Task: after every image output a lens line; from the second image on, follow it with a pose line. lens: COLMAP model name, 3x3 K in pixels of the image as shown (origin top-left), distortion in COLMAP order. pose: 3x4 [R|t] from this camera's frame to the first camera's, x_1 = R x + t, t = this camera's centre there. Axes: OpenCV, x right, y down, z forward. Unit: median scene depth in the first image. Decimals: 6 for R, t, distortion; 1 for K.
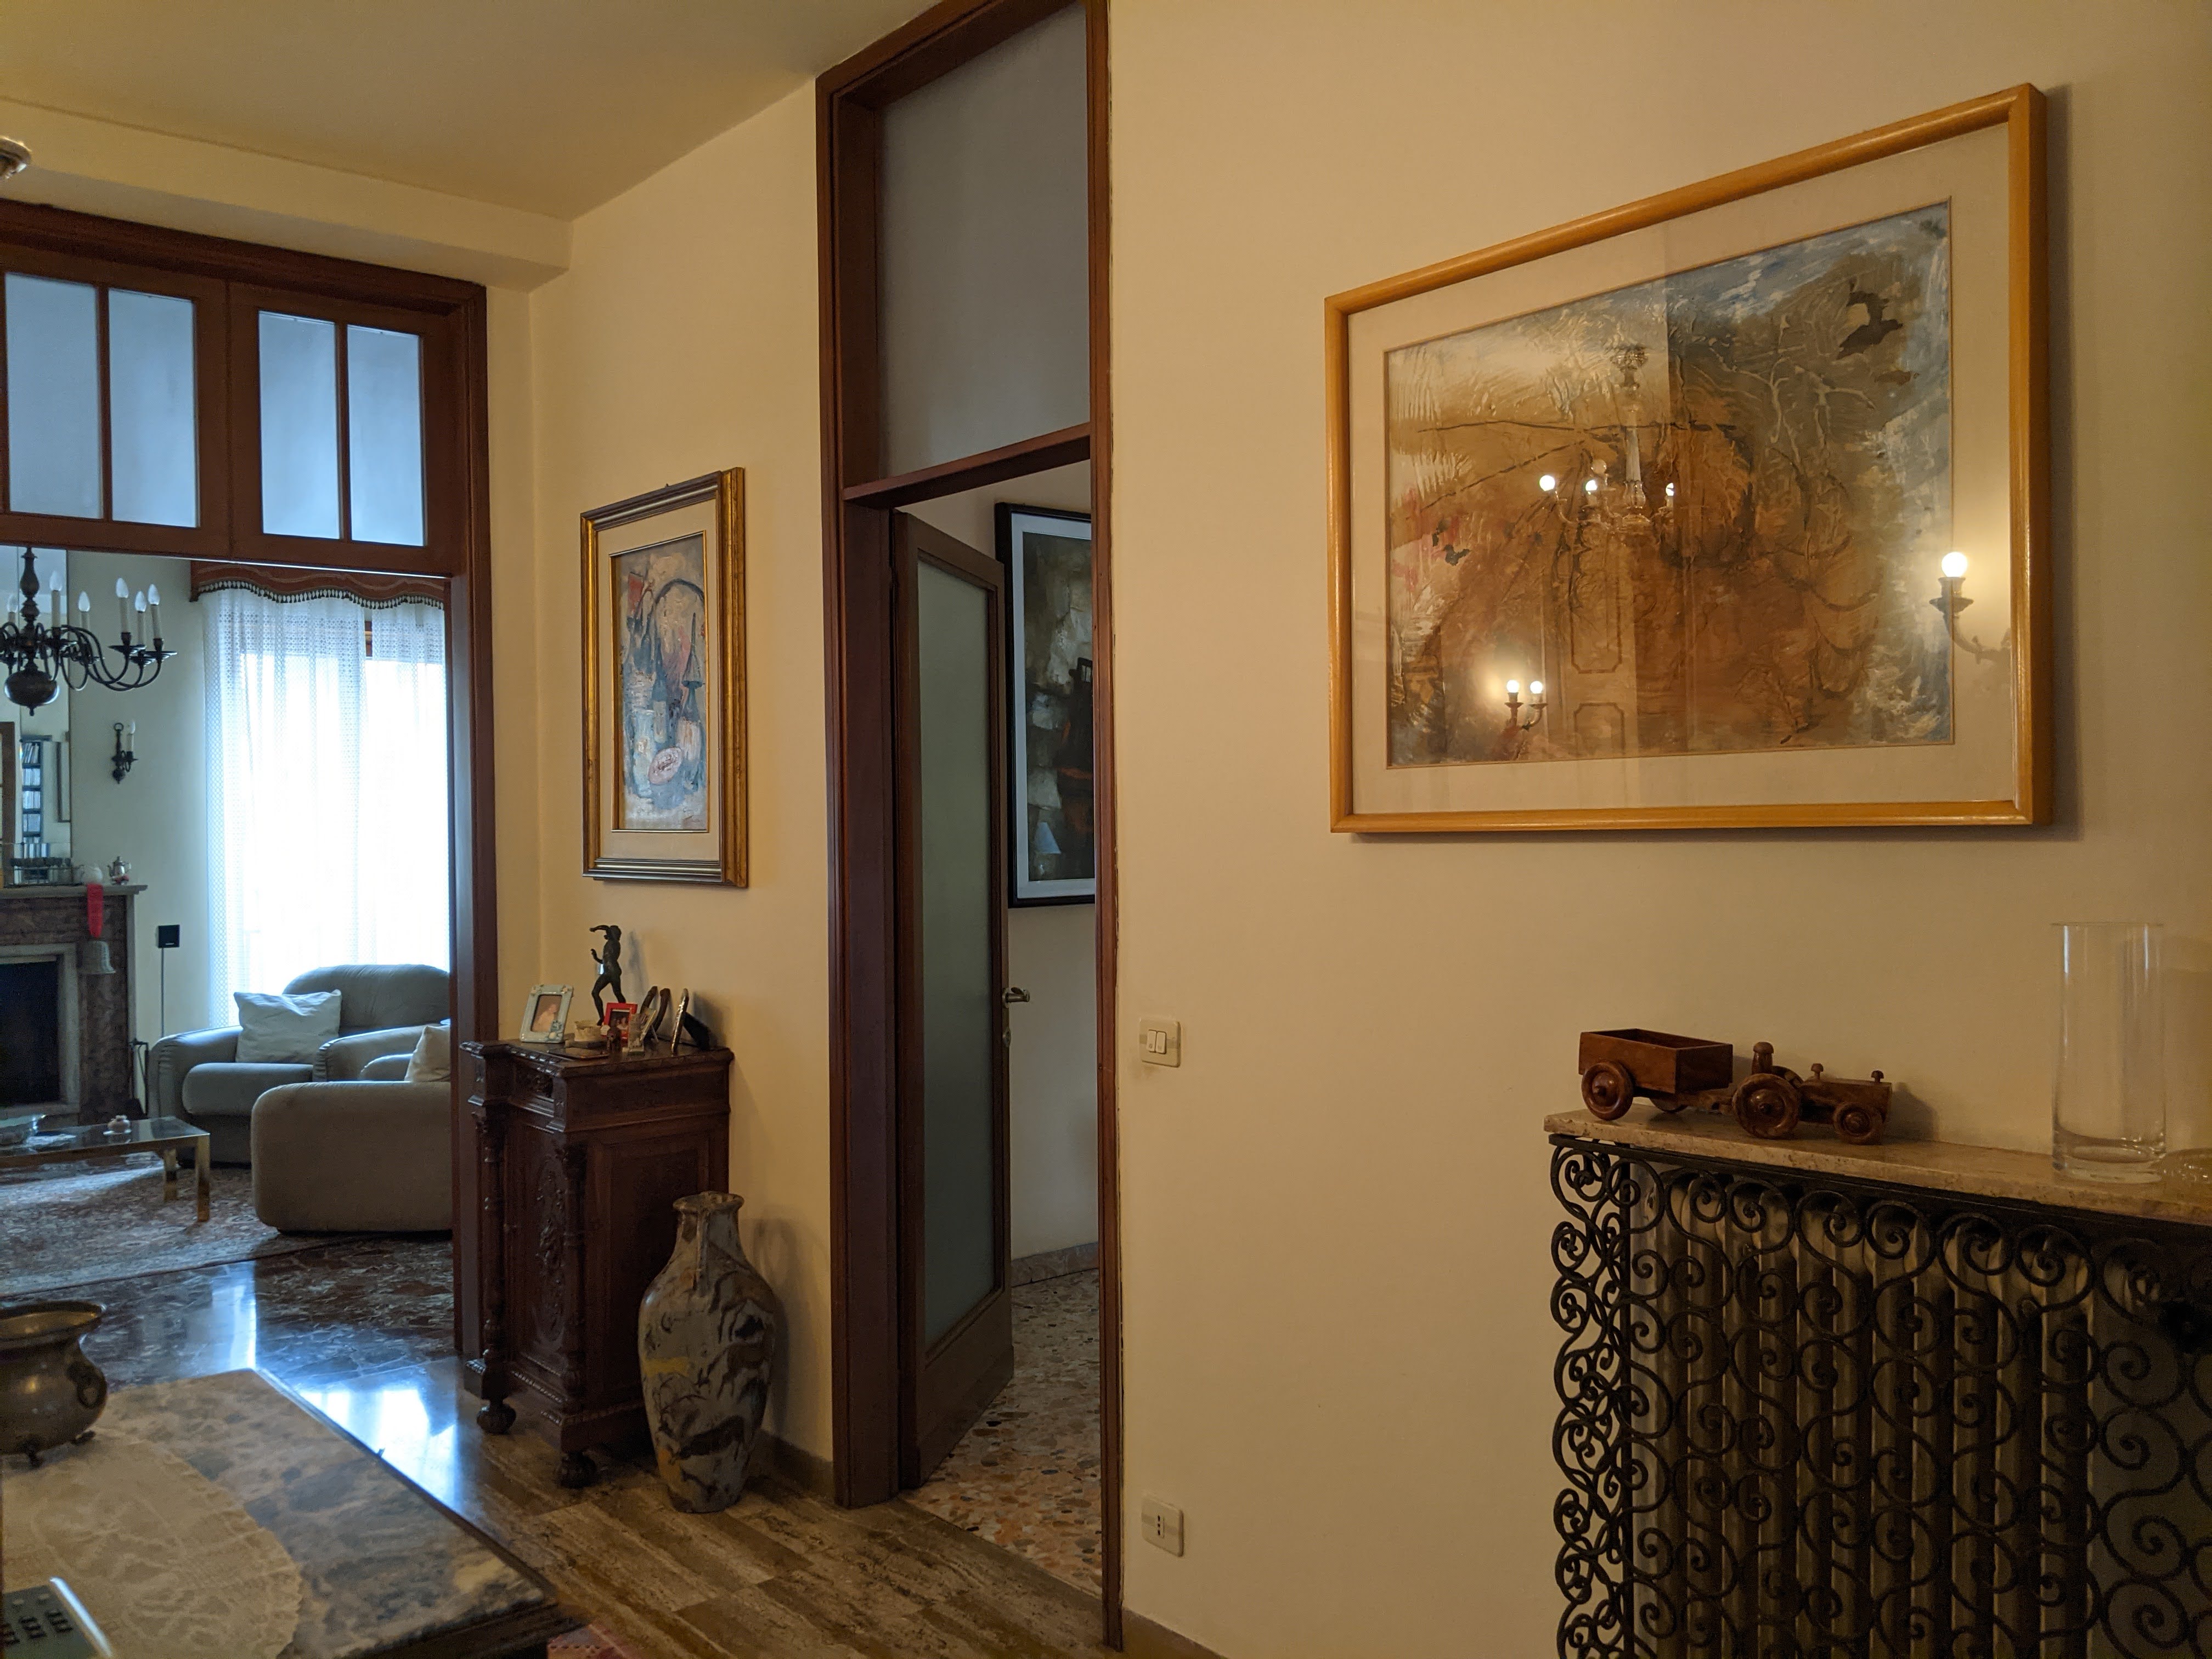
lens RADIAL K [[1771.2, 0, 1110.8], [0, 1771.2, 822.3], [0, 0, 1]] dist [0.003526, -0.004158]
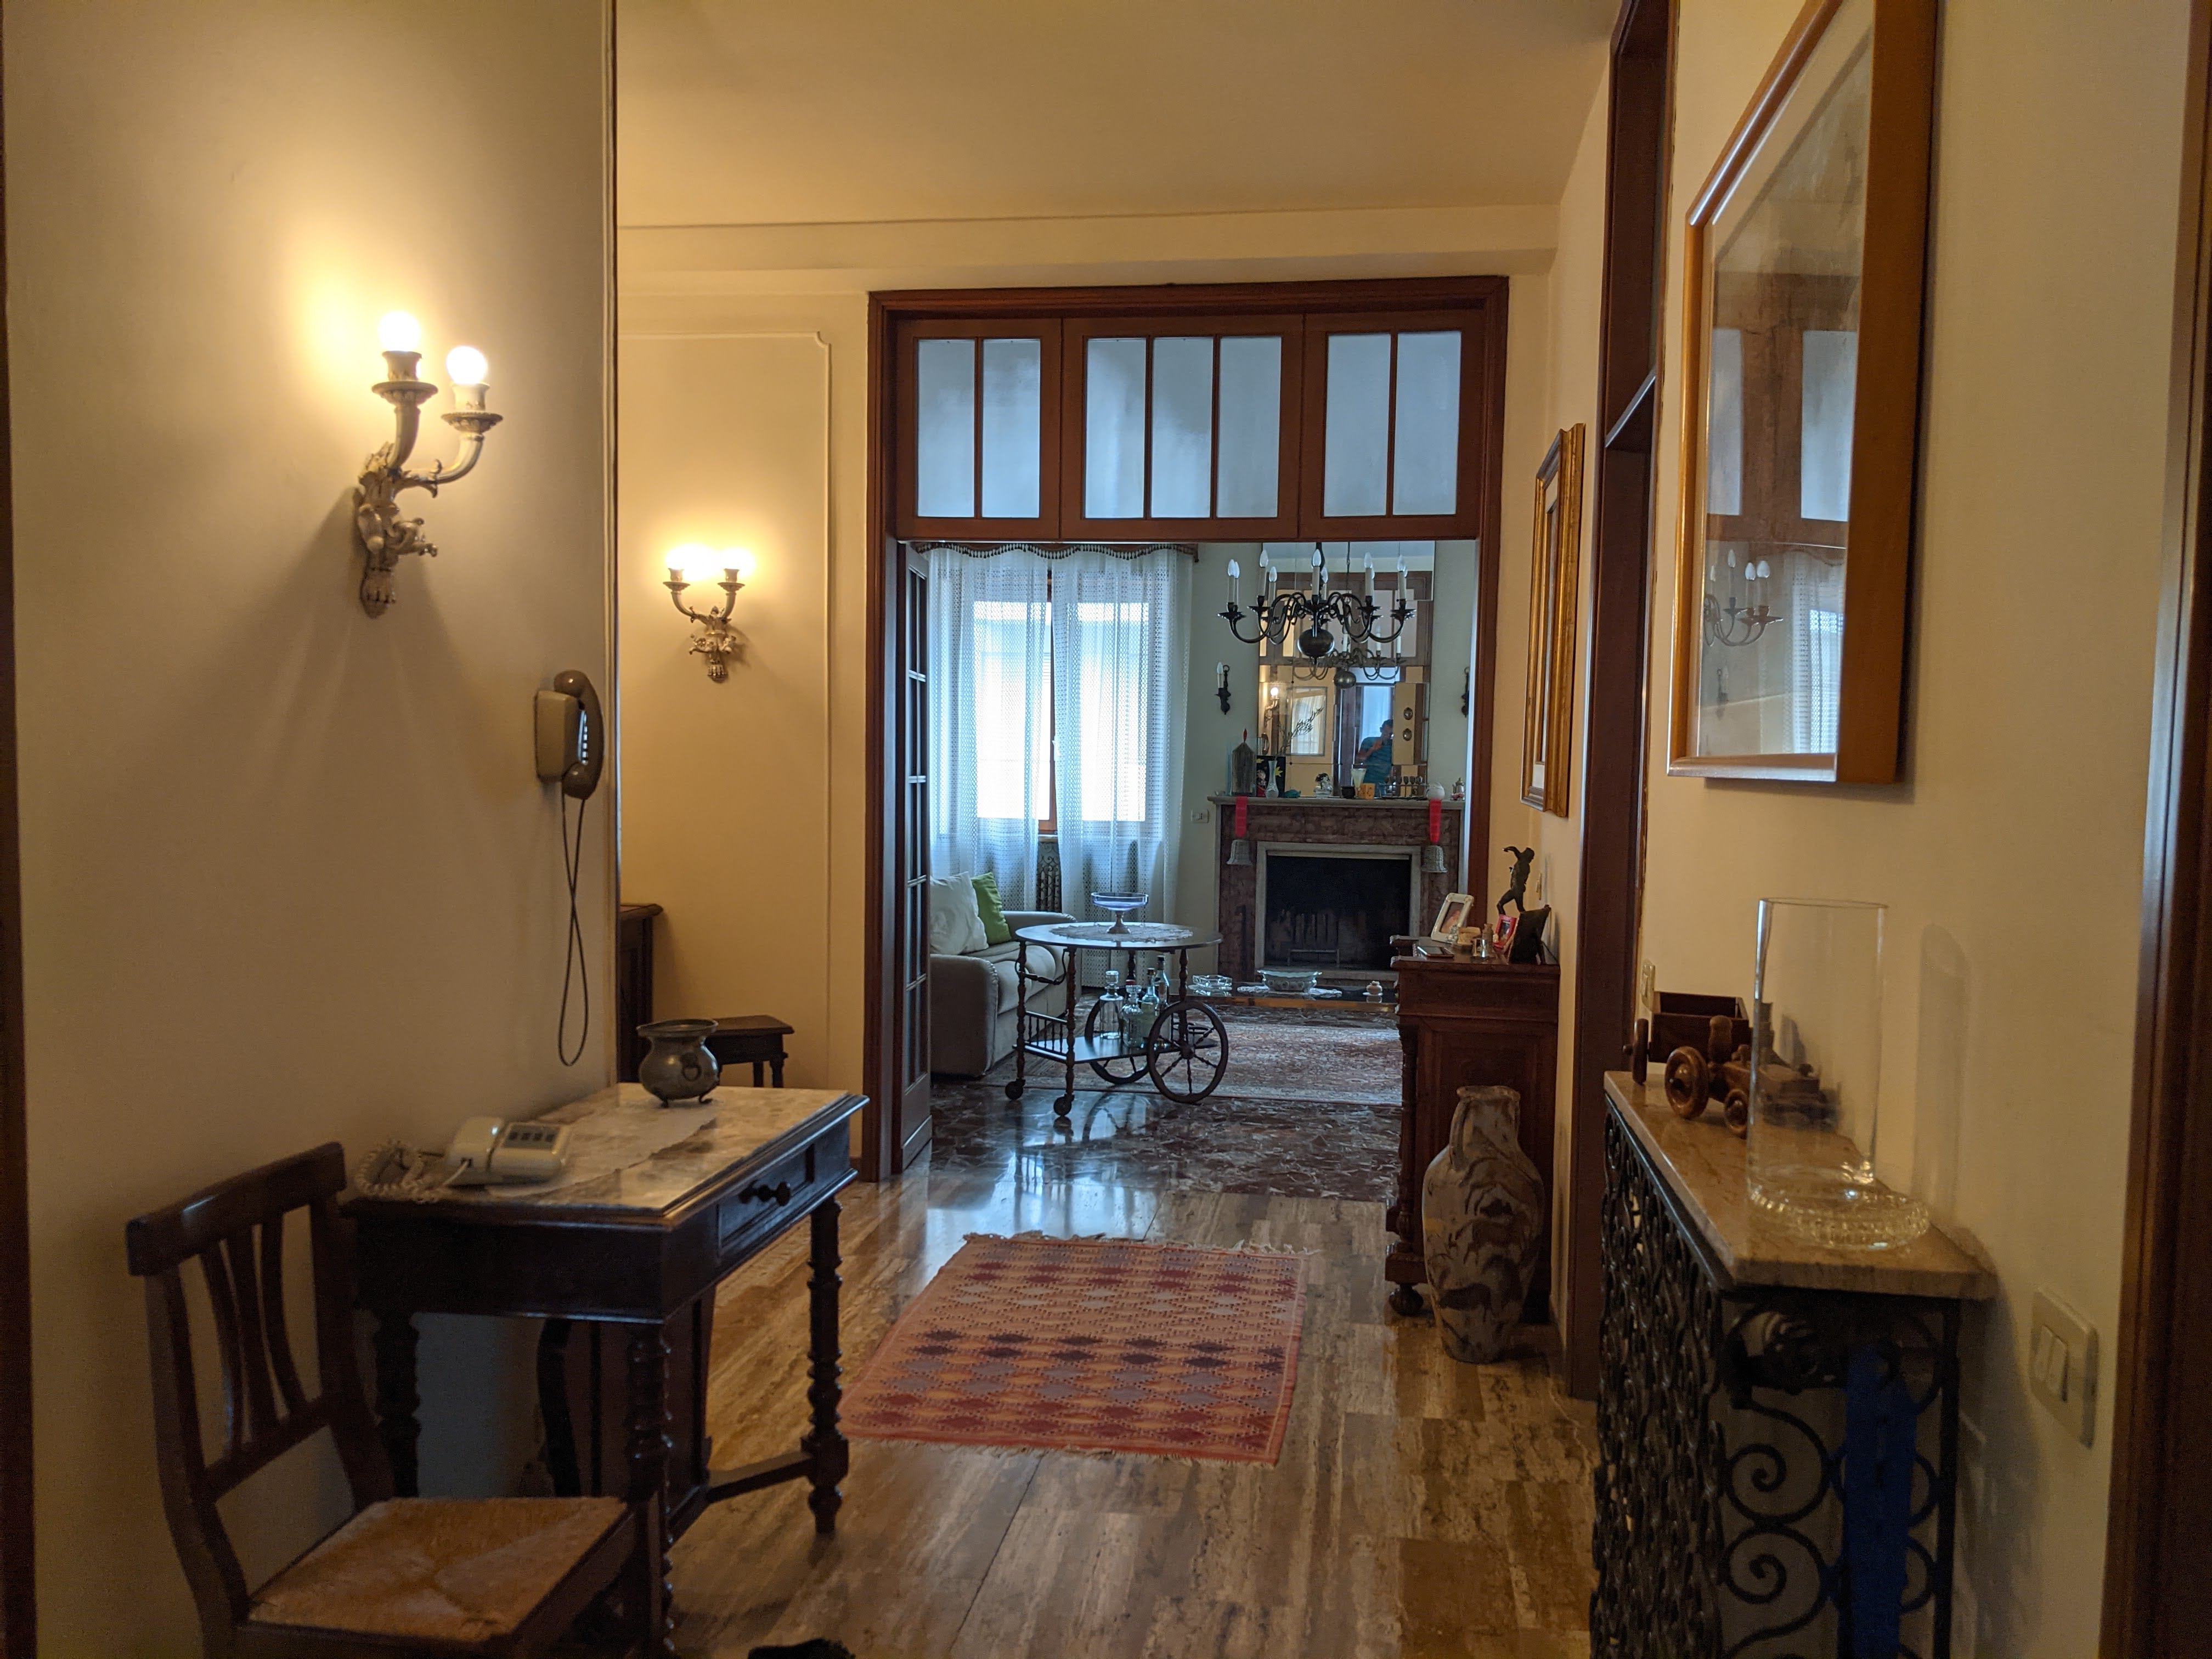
lens RADIAL K [[1771.2, 0, 1117.8], [0, 1771.2, 835.0], [0, 0, 1]] dist [0.003526, -0.004158]
pose [[0.640114, 0.064470, -0.765570, 0.434945], [-0.032992, 0.997860, 0.056446, -0.004609], [0.767571, -0.010875, 0.640871, 0.093763]]
